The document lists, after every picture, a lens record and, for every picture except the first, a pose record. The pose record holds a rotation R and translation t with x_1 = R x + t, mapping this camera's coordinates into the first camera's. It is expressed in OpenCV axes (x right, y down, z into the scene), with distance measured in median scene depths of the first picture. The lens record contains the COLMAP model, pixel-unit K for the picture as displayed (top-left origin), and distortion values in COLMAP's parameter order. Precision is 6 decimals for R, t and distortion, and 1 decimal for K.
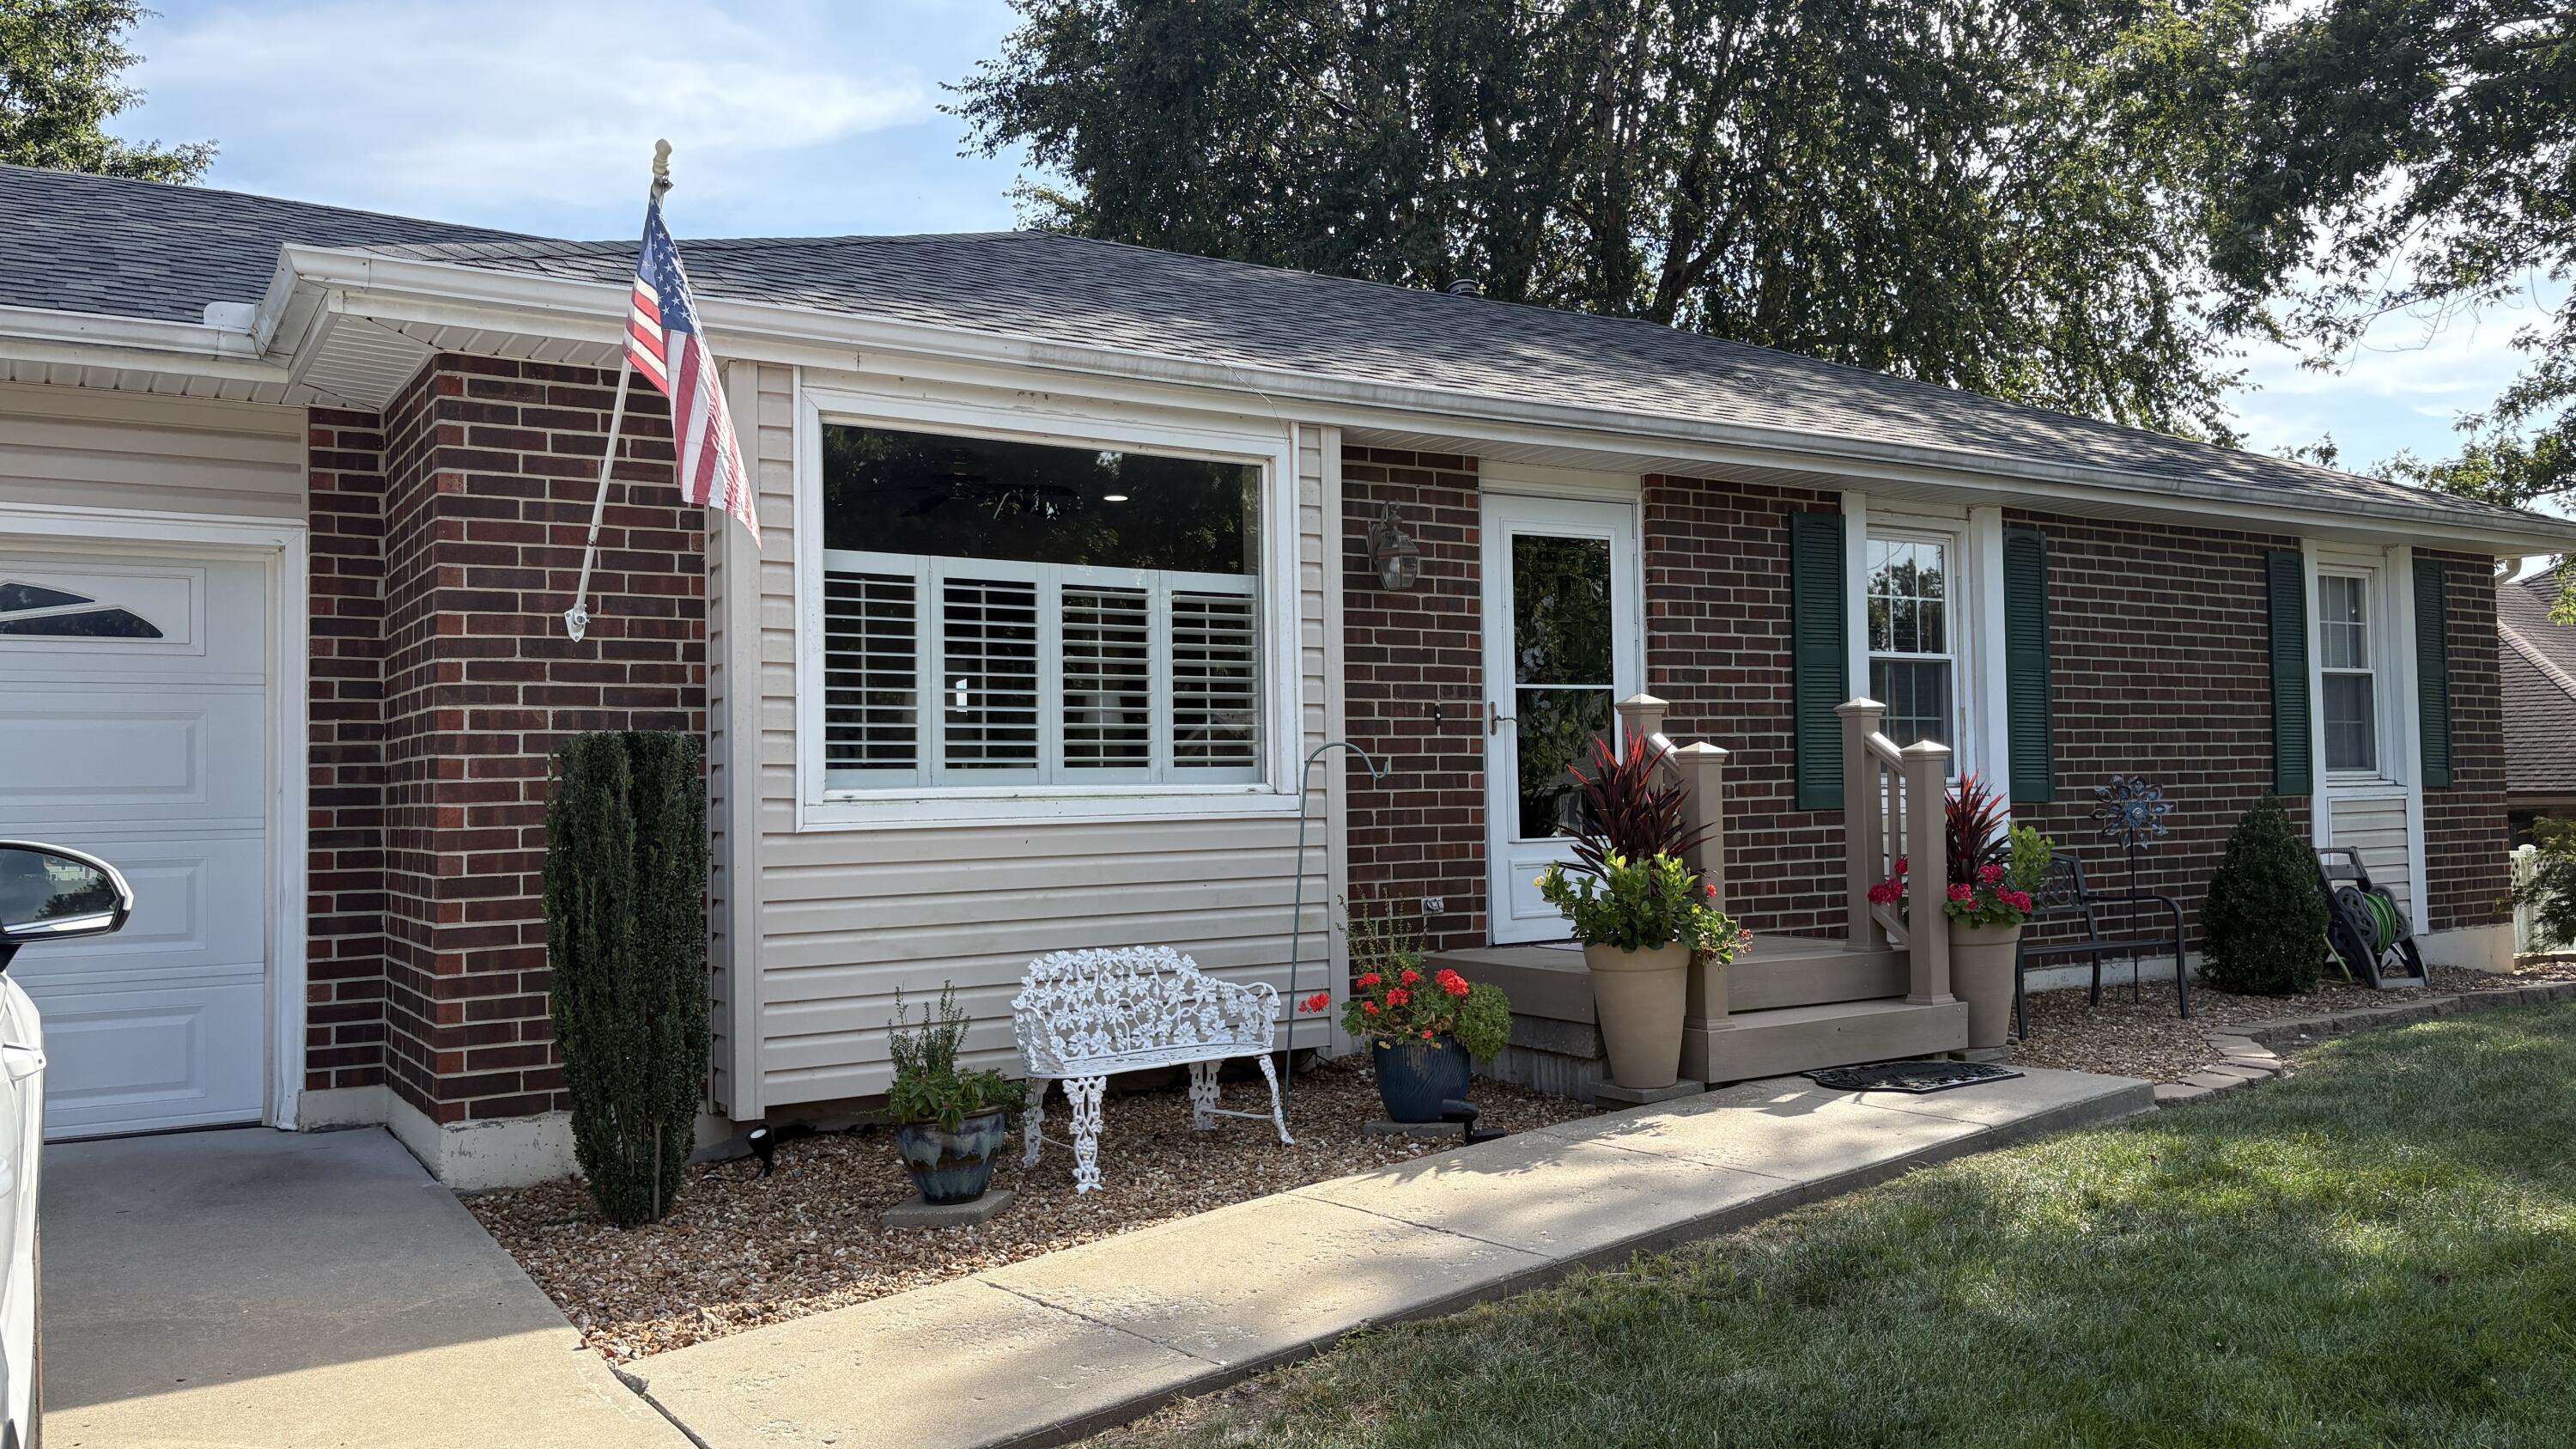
lens RADIAL K [[1964.2, 0, 1288.0], [0, 1964.2, 724.5], [0, 0, 1]] dist [0.055843, -0.089666]
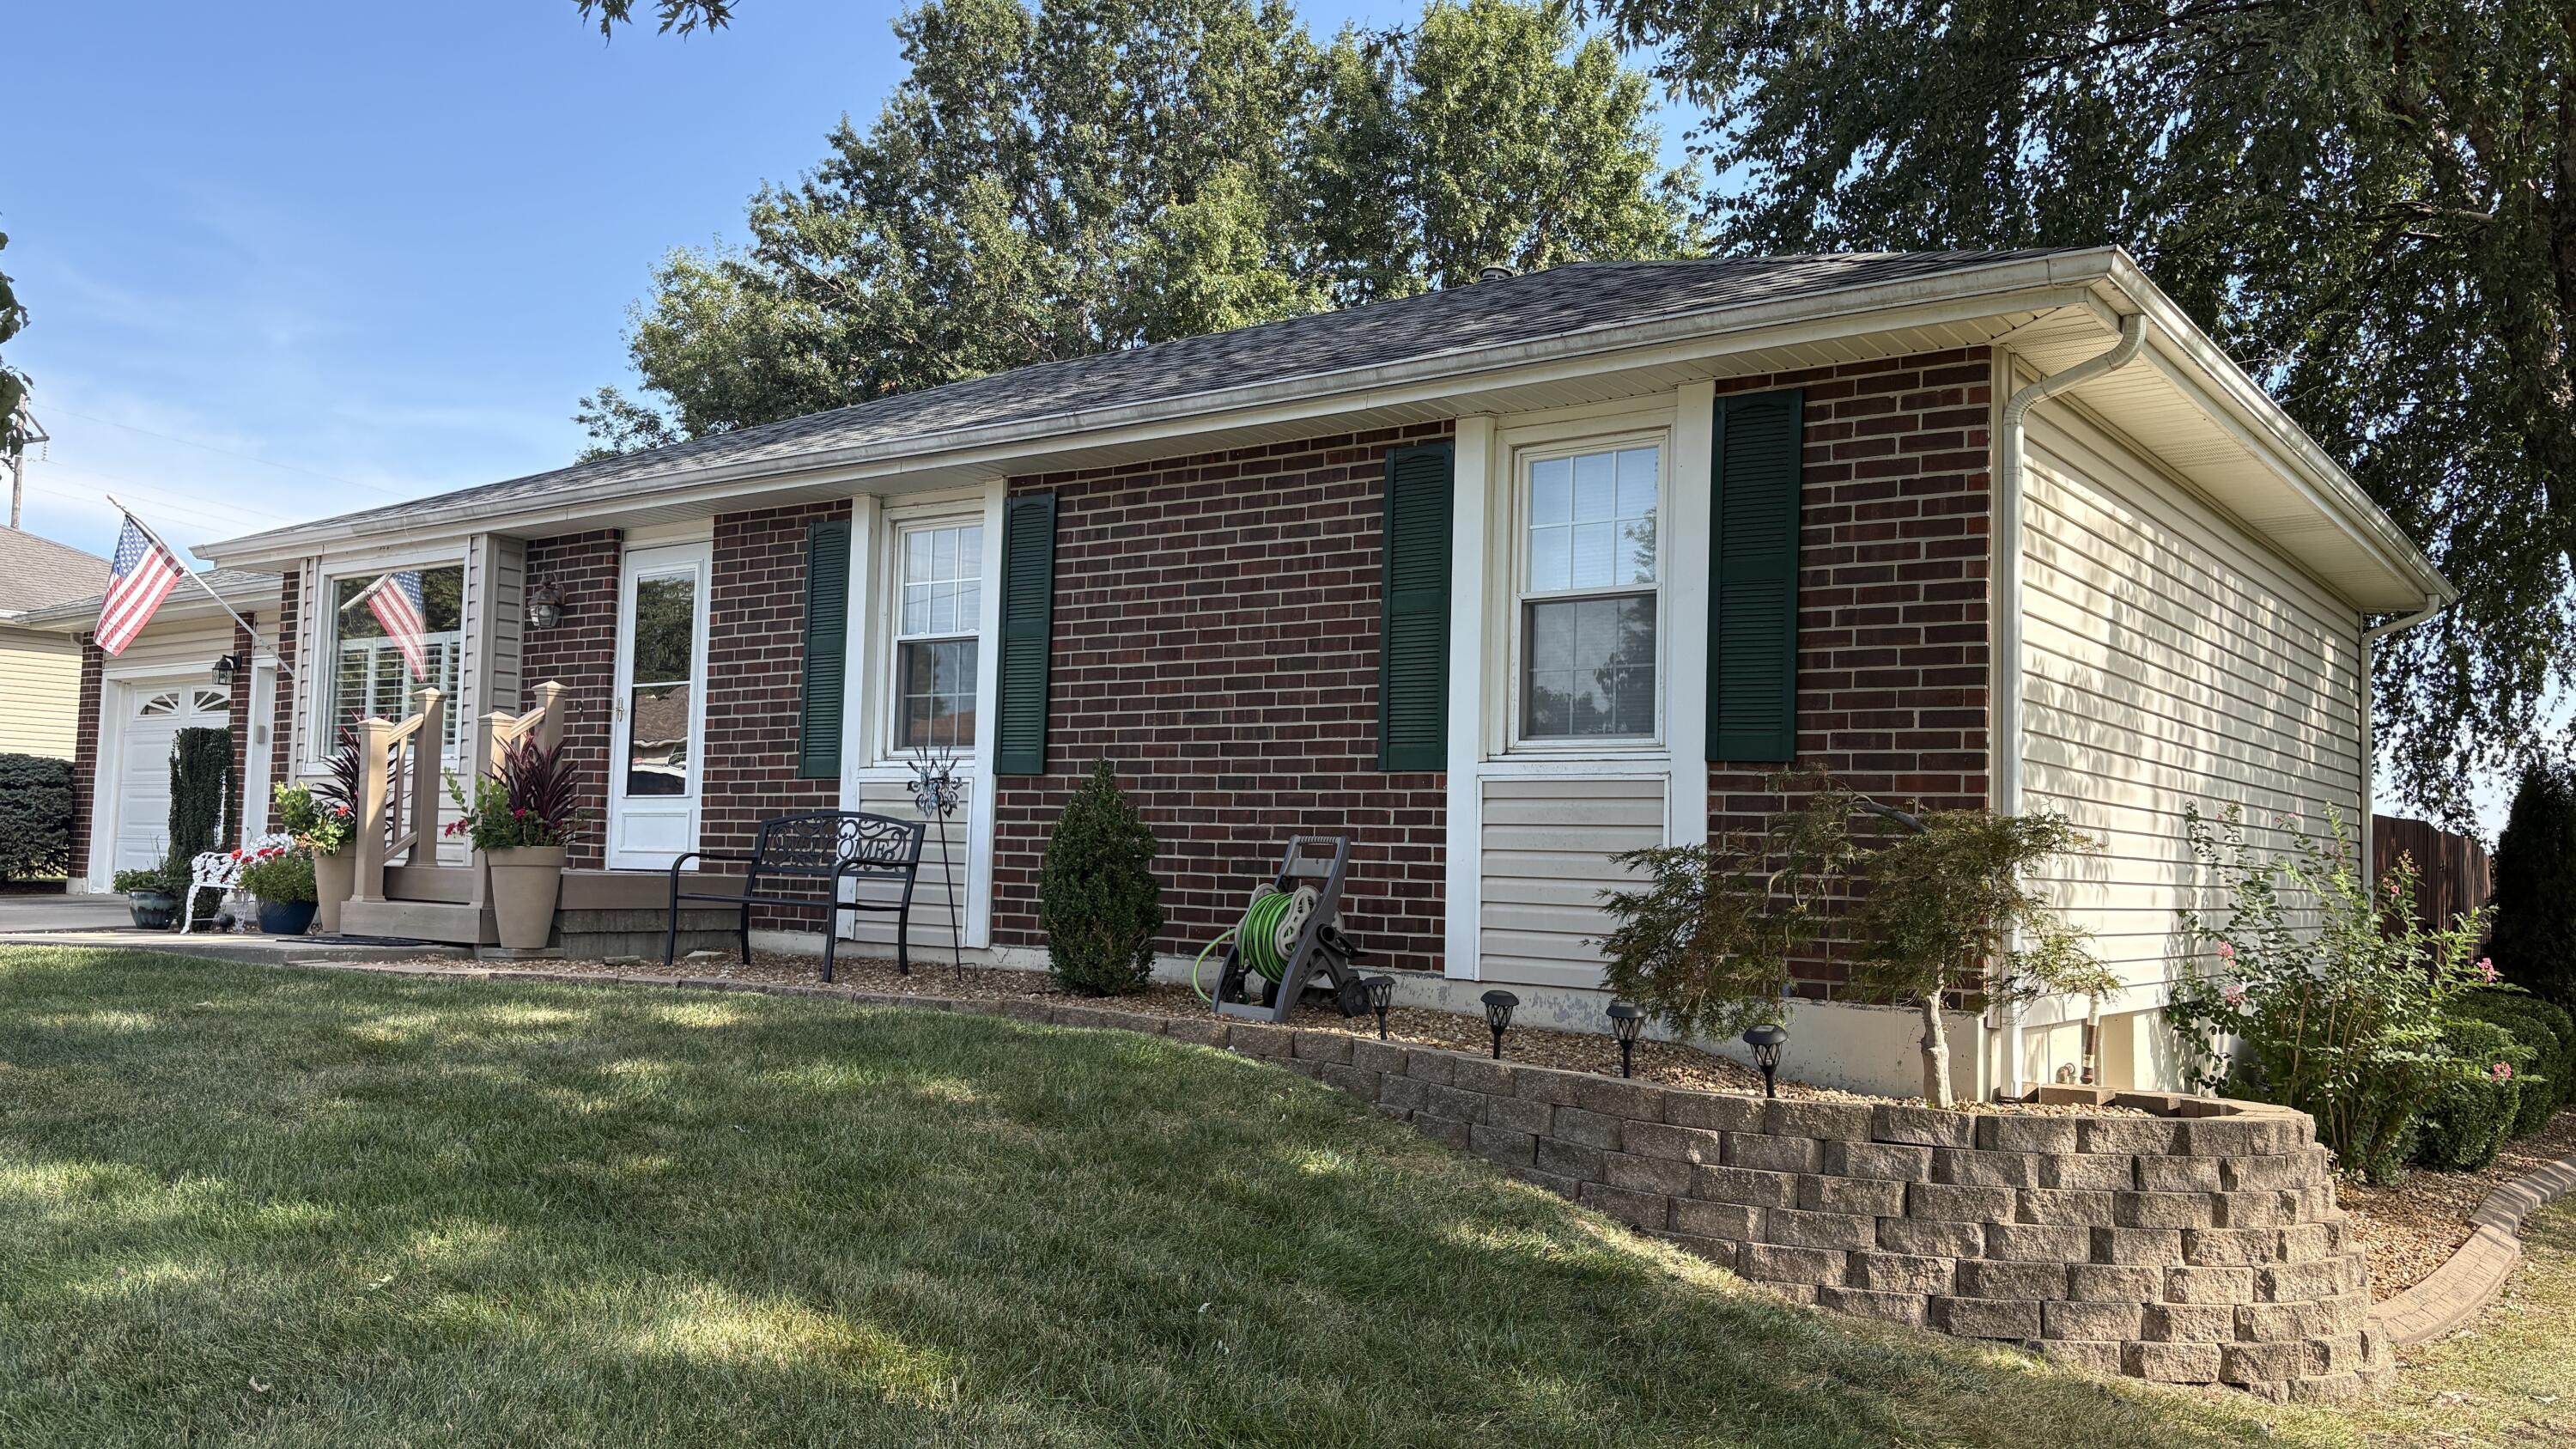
lens RADIAL K [[1964.2, 0, 1288.0], [0, 1964.2, 724.5], [0, 0, 1]] dist [0.055843, -0.089666]
pose [[0.346460, -0.037376, -0.937320, 1.622285], [-0.000934, 0.999192, -0.040188, 0.065210], [0.938064, 0.014799, 0.346145, 0.964951]]
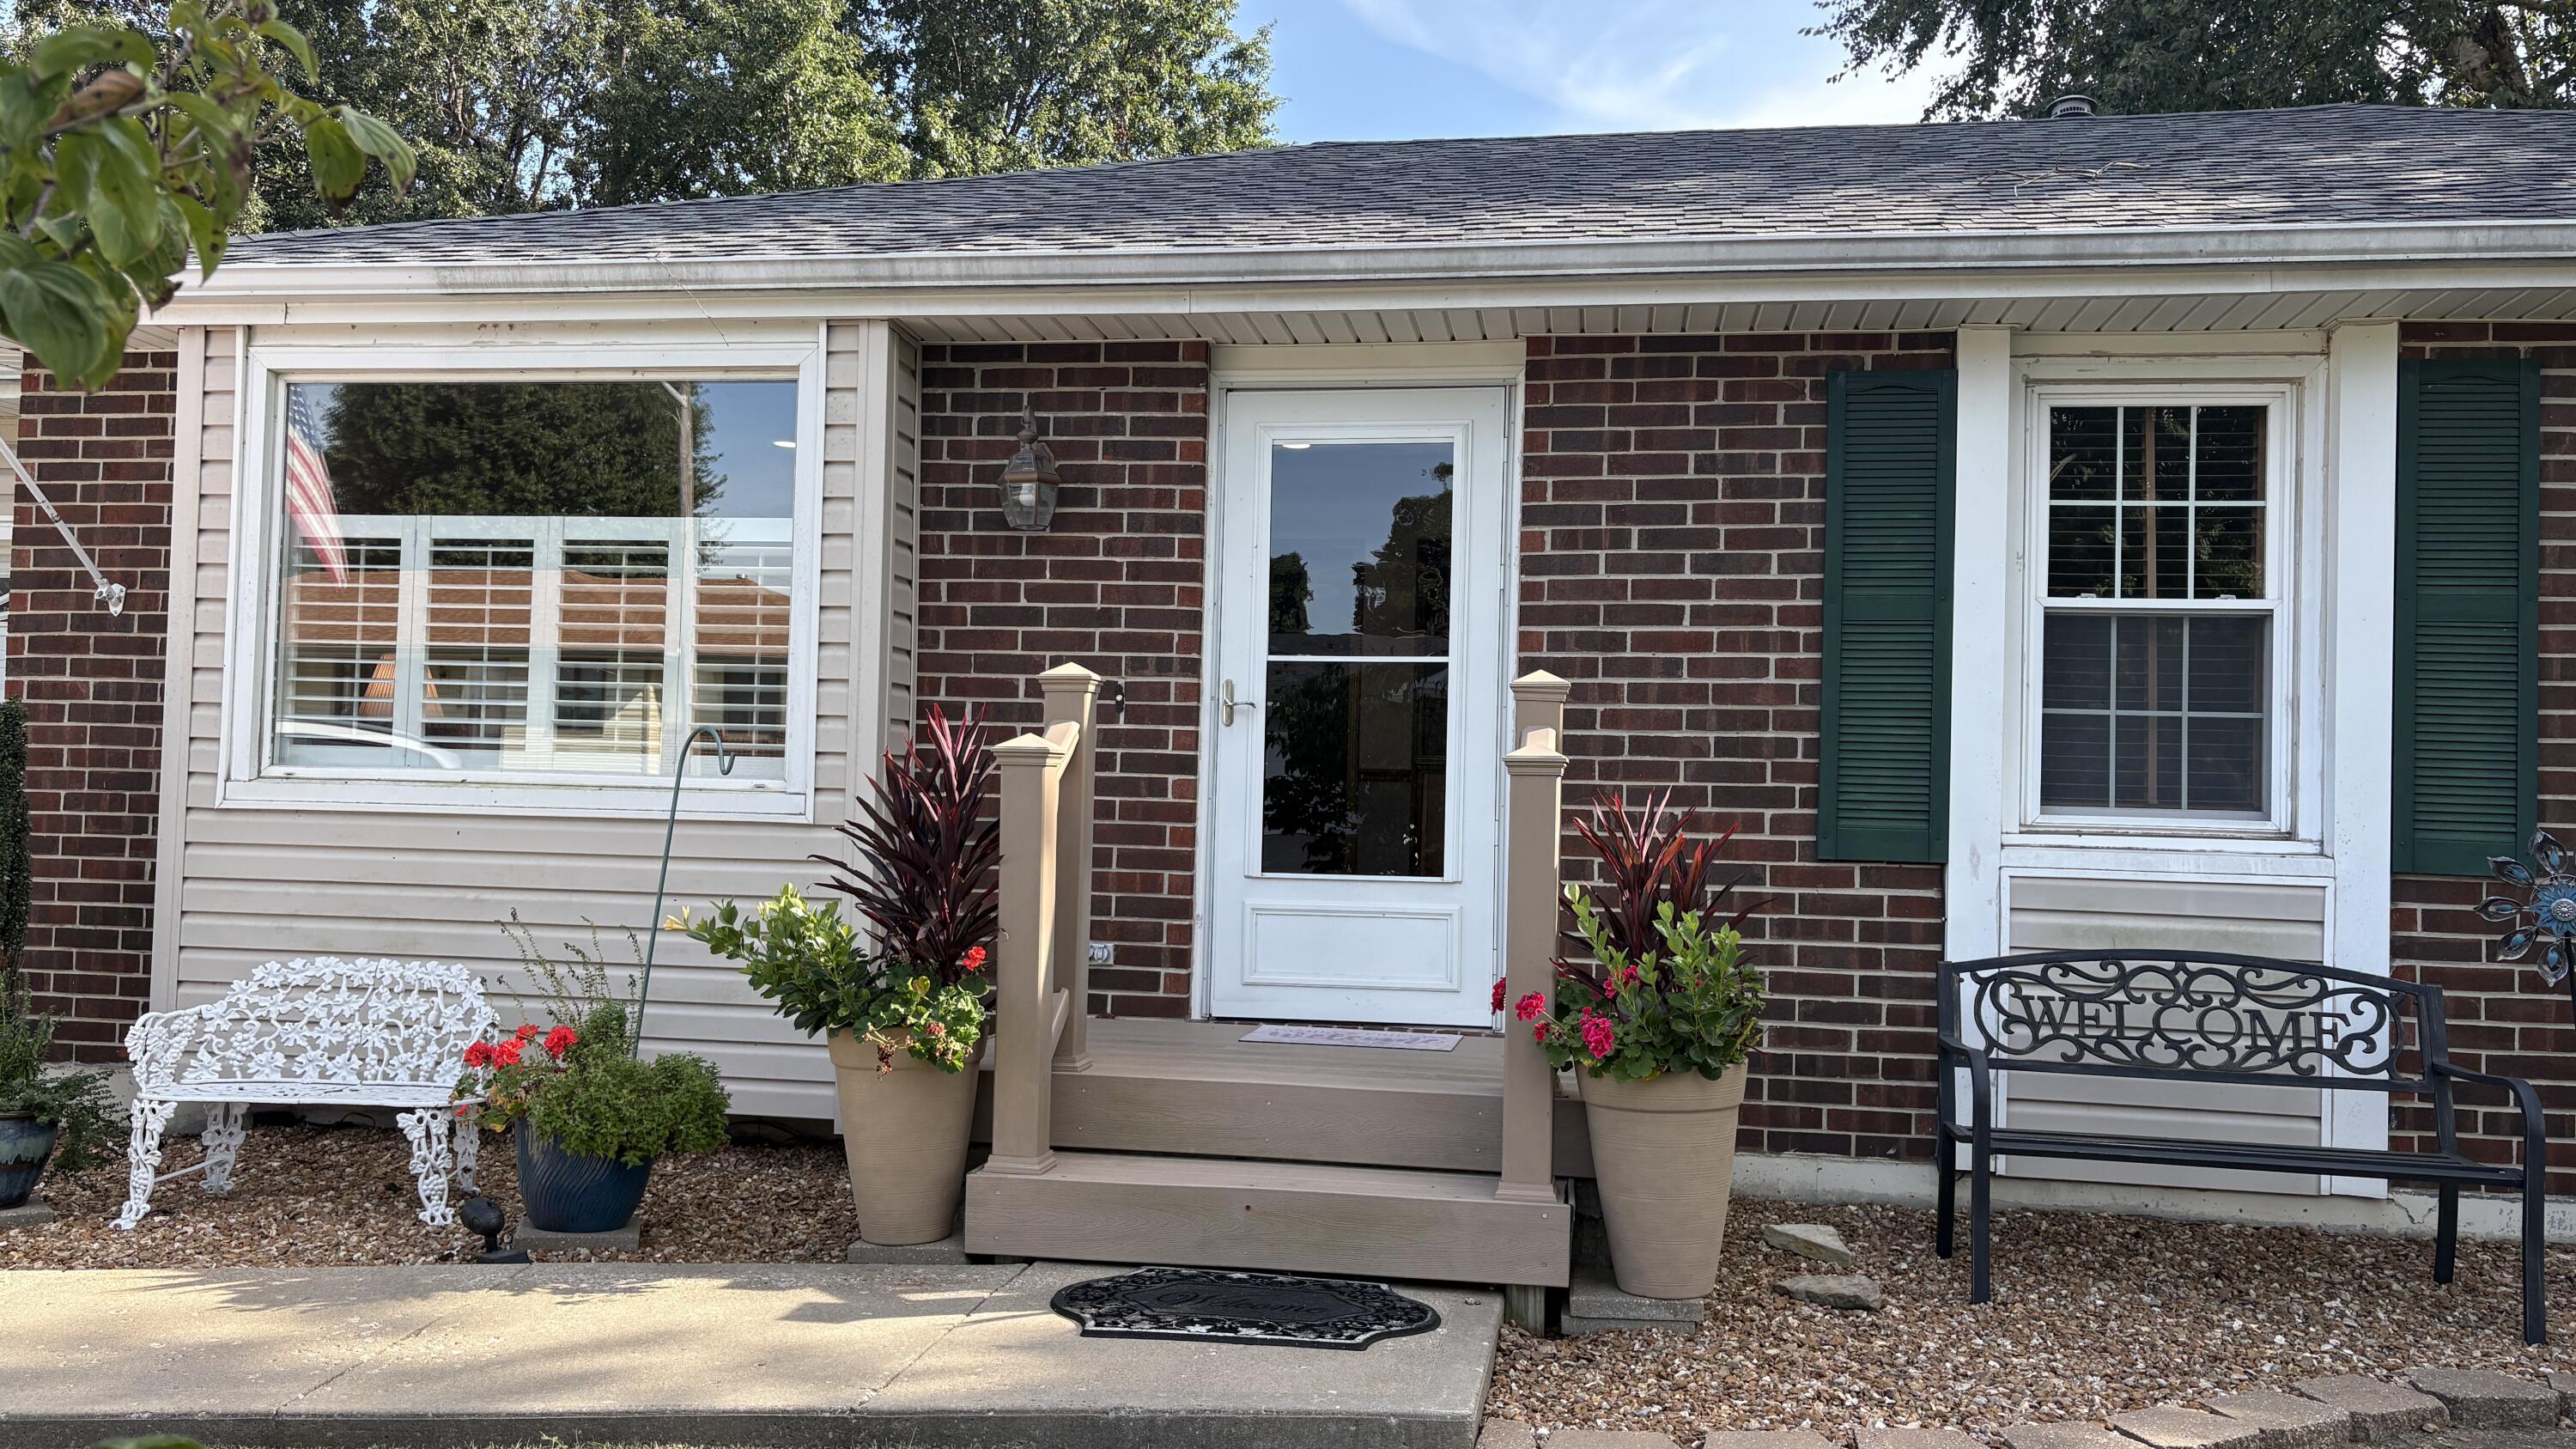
lens RADIAL K [[1964.2, 0, 1288.0], [0, 1964.2, 724.5], [0, 0, 1]] dist [0.055843, -0.089666]
pose [[0.743174, 0.013382, -0.668964, 0.606785], [-0.014777, 0.999884, 0.003586, 0.001862], [0.668935, 0.007220, 0.743286, 0.484250]]
